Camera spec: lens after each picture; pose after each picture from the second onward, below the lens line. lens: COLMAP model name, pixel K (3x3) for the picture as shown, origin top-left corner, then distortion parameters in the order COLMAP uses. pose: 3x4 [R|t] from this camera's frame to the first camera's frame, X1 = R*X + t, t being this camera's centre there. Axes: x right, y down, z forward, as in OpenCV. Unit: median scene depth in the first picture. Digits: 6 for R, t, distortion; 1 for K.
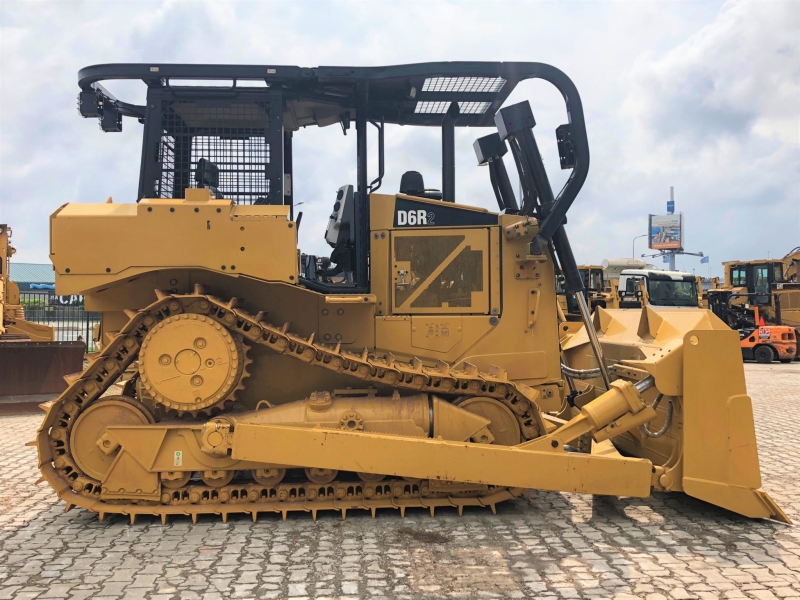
lens RADIAL K [[789.1, 0, 400.3], [0, 789.1, 368.2], [0, 0, 1]] dist [0.044317, 0.000021]
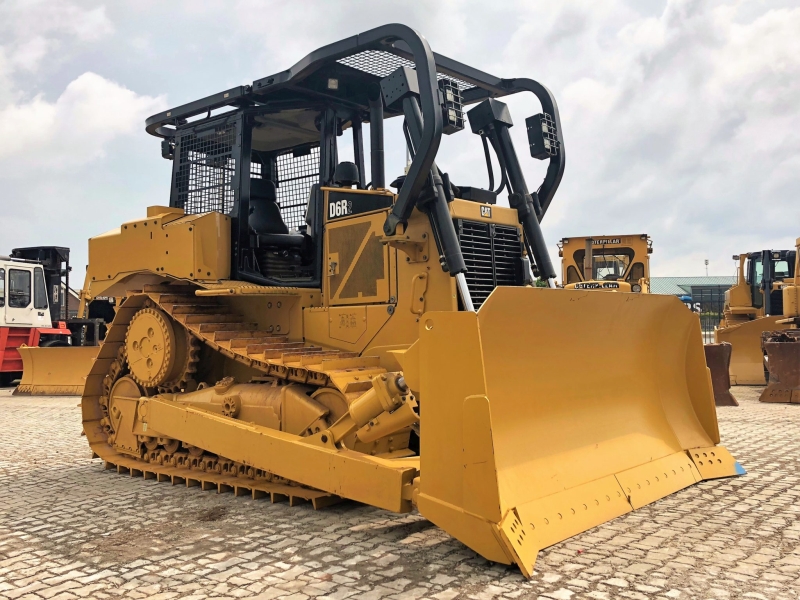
lens RADIAL K [[789.1, 0, 400.3], [0, 789.1, 368.2], [0, 0, 1]] dist [0.044317, 0.000021]
pose [[0.712289, 0.025536, -0.701422, 0.778746], [-0.040551, 0.999166, -0.004803, 0.012572], [0.700714, 0.031865, 0.712730, 0.349606]]
